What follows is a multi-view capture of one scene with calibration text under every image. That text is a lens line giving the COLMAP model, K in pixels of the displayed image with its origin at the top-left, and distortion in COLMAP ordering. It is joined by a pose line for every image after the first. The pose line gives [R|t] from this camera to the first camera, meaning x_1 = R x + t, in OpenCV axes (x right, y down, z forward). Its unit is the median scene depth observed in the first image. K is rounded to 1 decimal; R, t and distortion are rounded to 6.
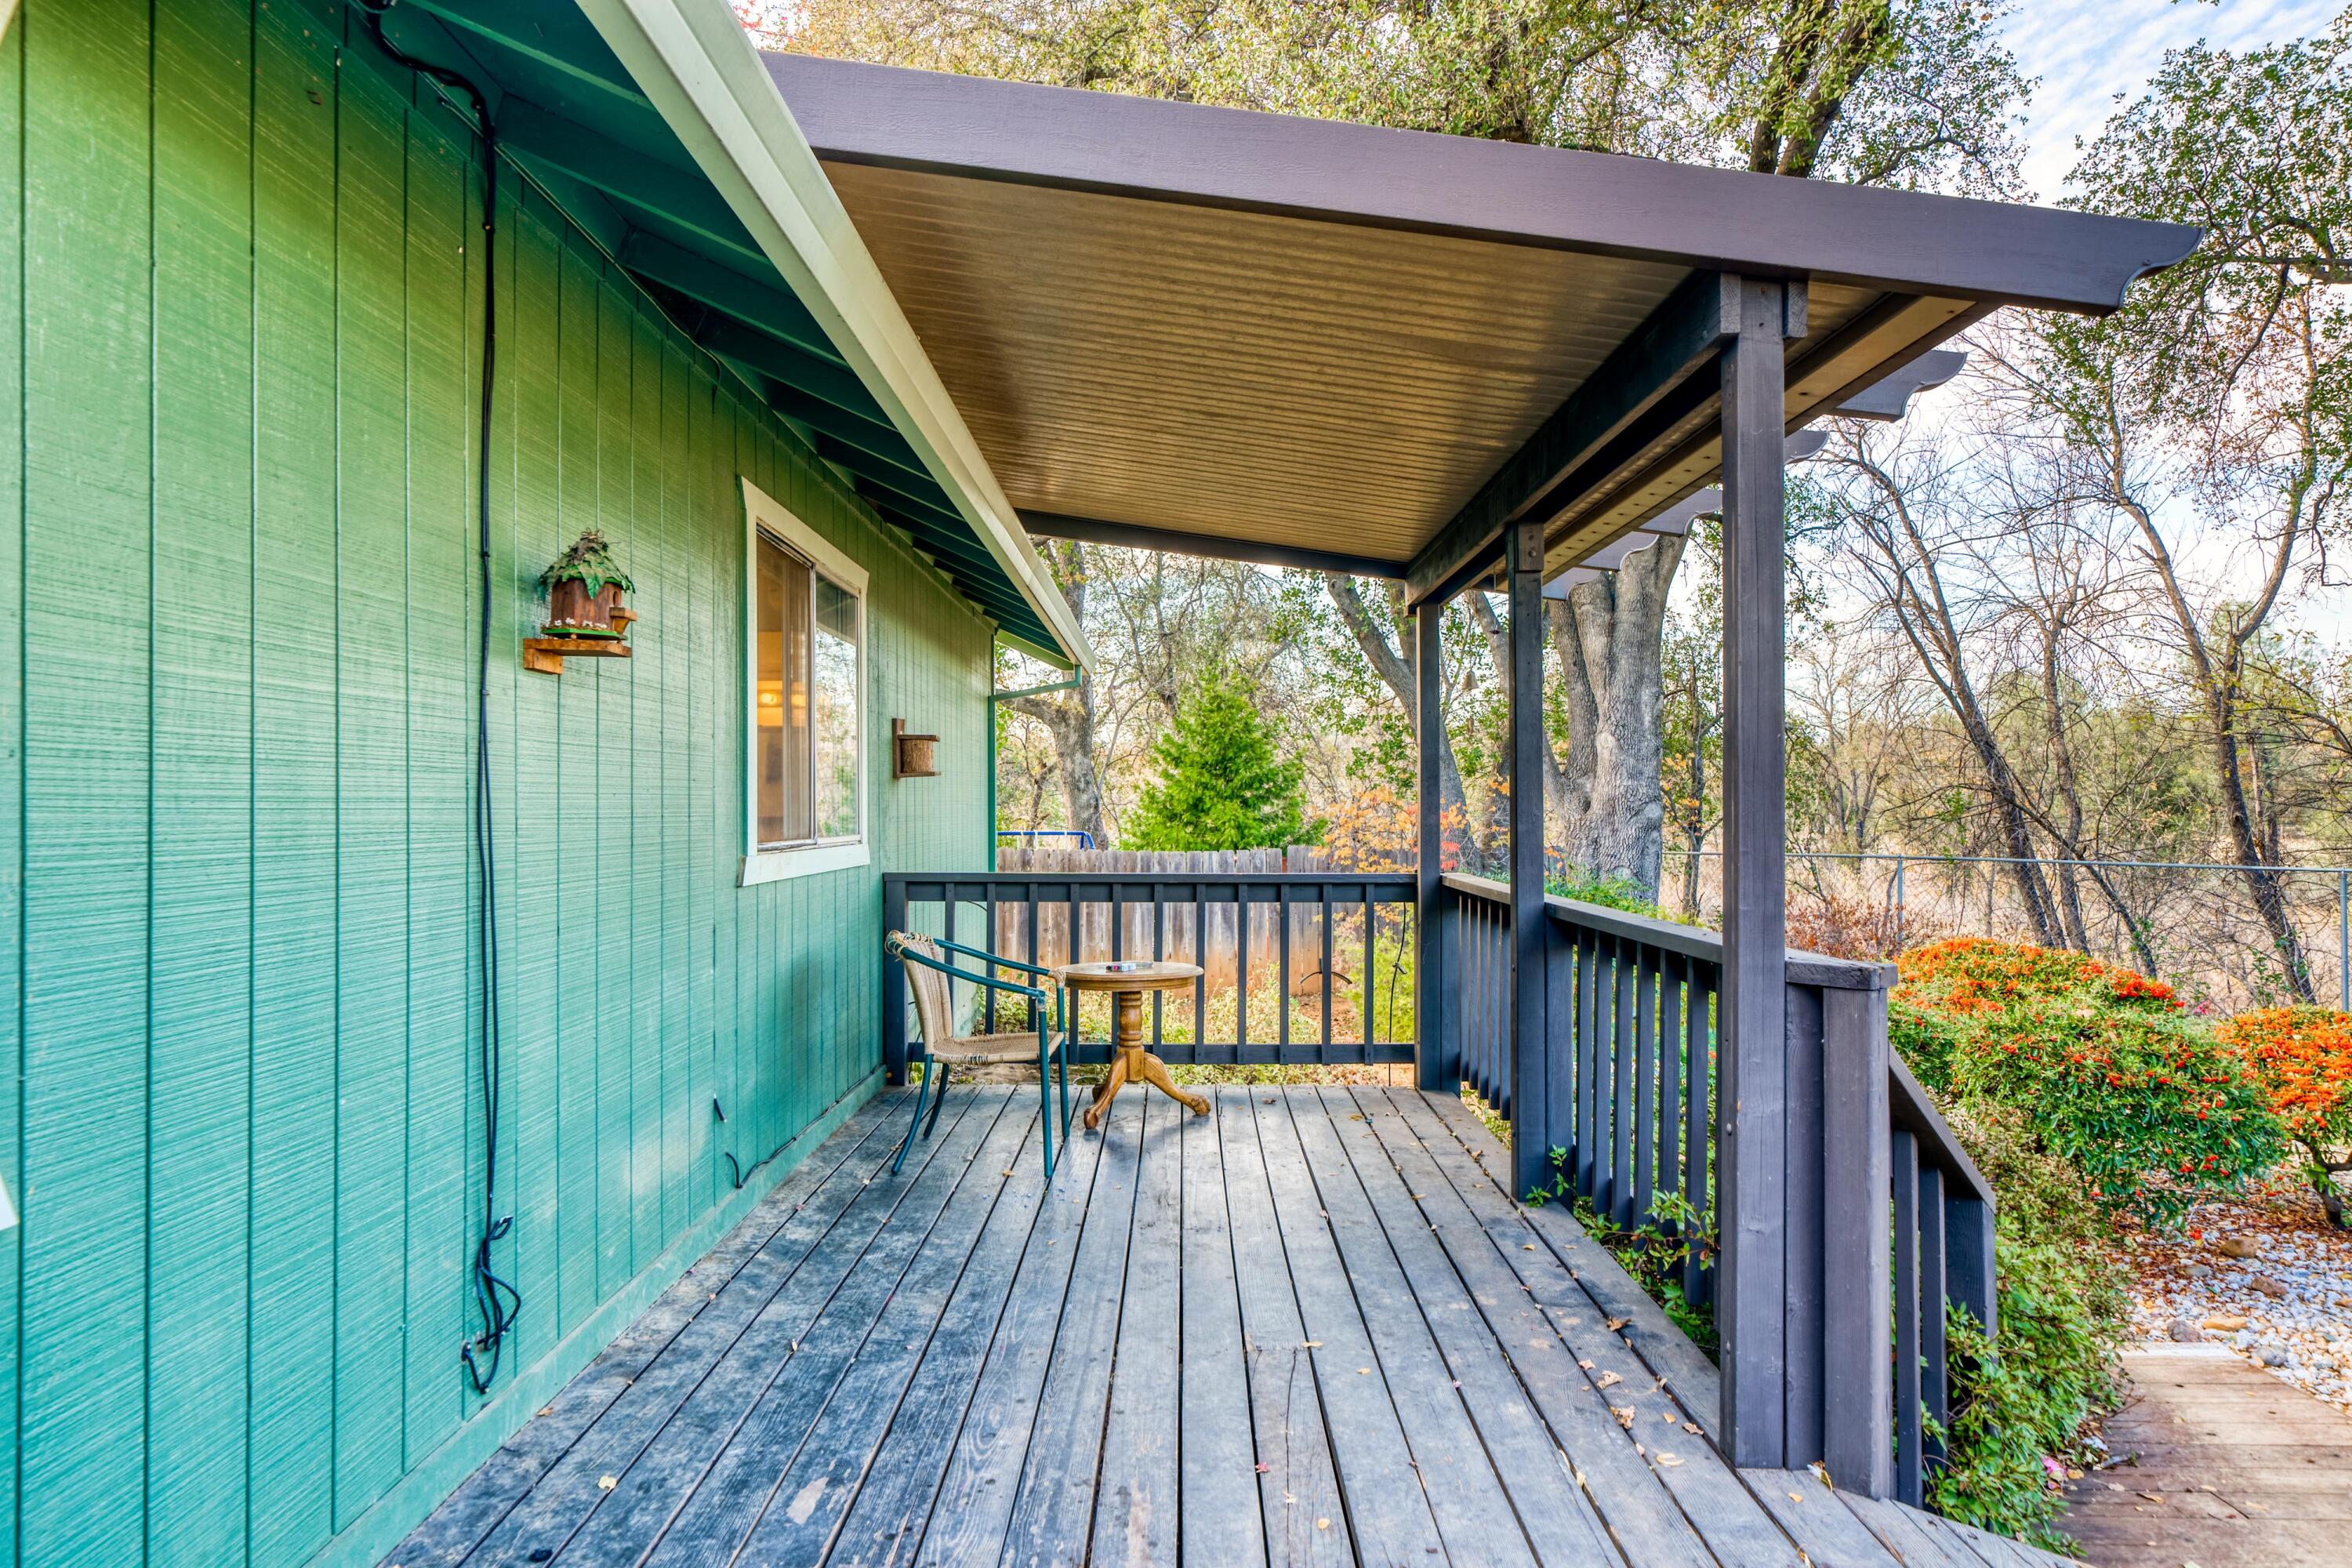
lens RADIAL K [[1431.3, 0, 1176.0], [0, 1431.3, 784.0], [0, 0, 1]] dist [0.004169, -0.000259]
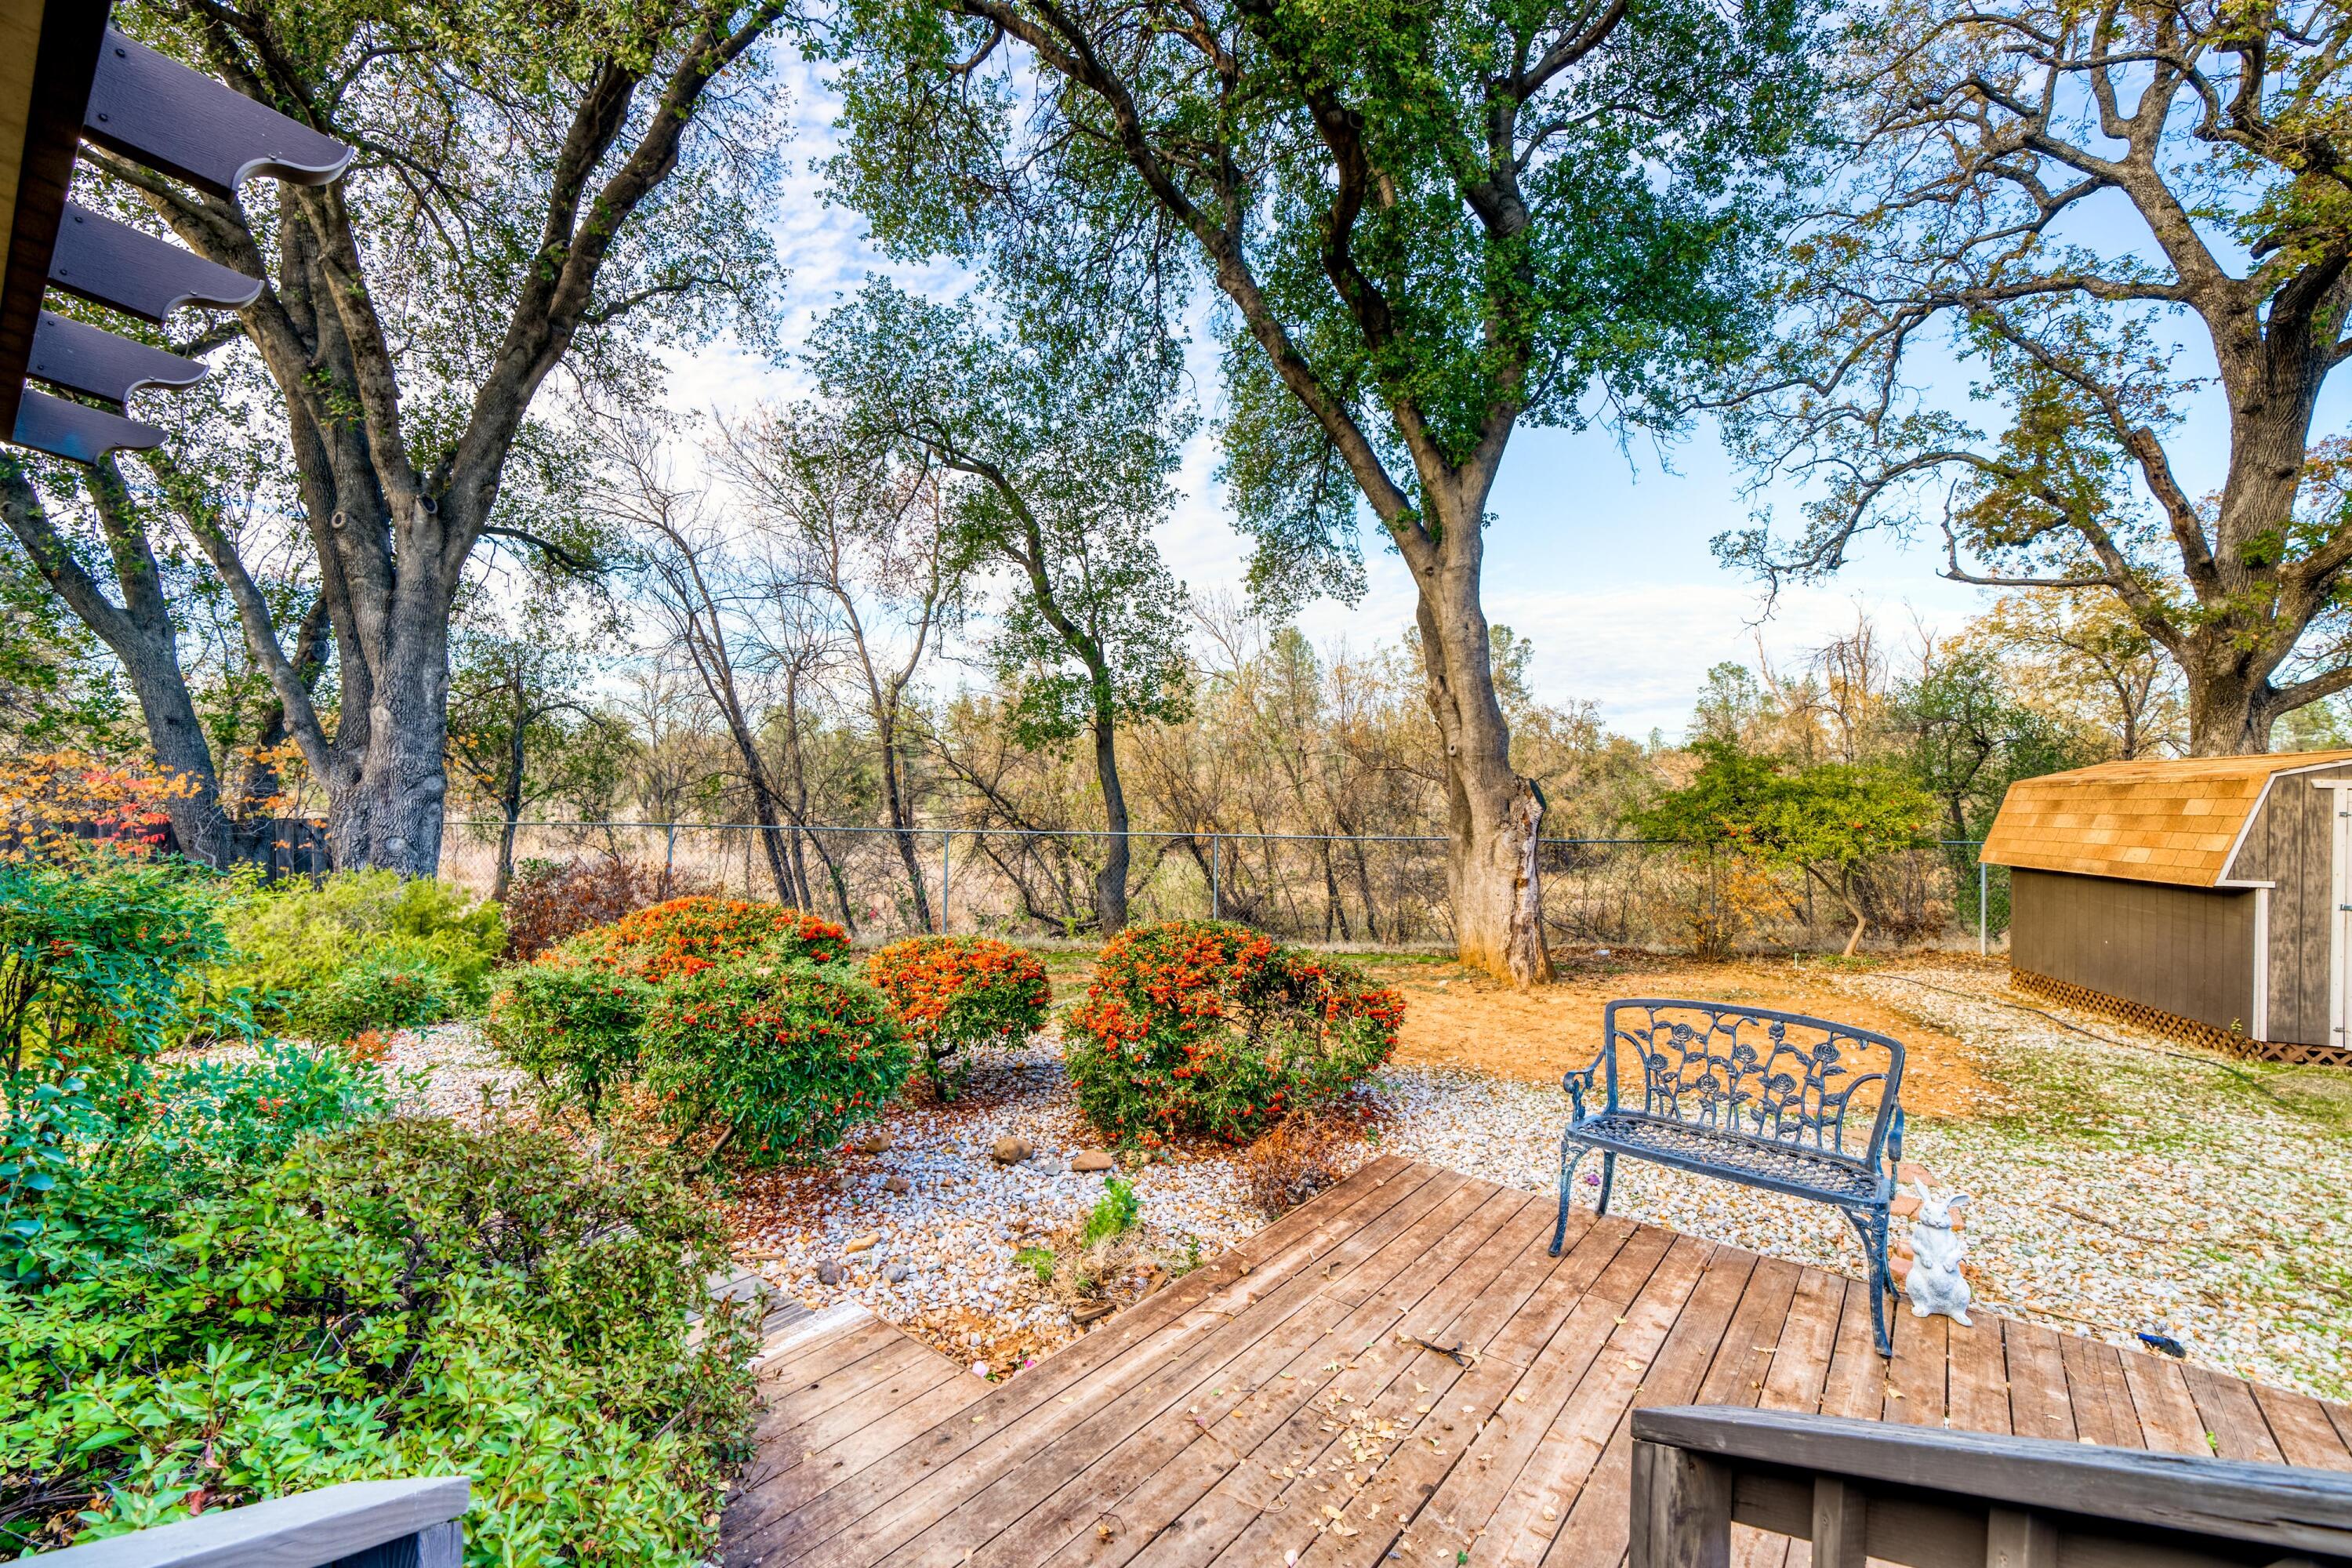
lens RADIAL K [[983.9, 0, 1158.1], [0, 983.9, 786.7], [0, 0, 1]] dist [0.000774, 0.000267]
pose [[0.621943, 0.021806, 0.782759, 0.075501], [-0.031707, 0.999494, -0.002650, 0.004481], [-0.782420, -0.023171, 0.622320, 0.099917]]
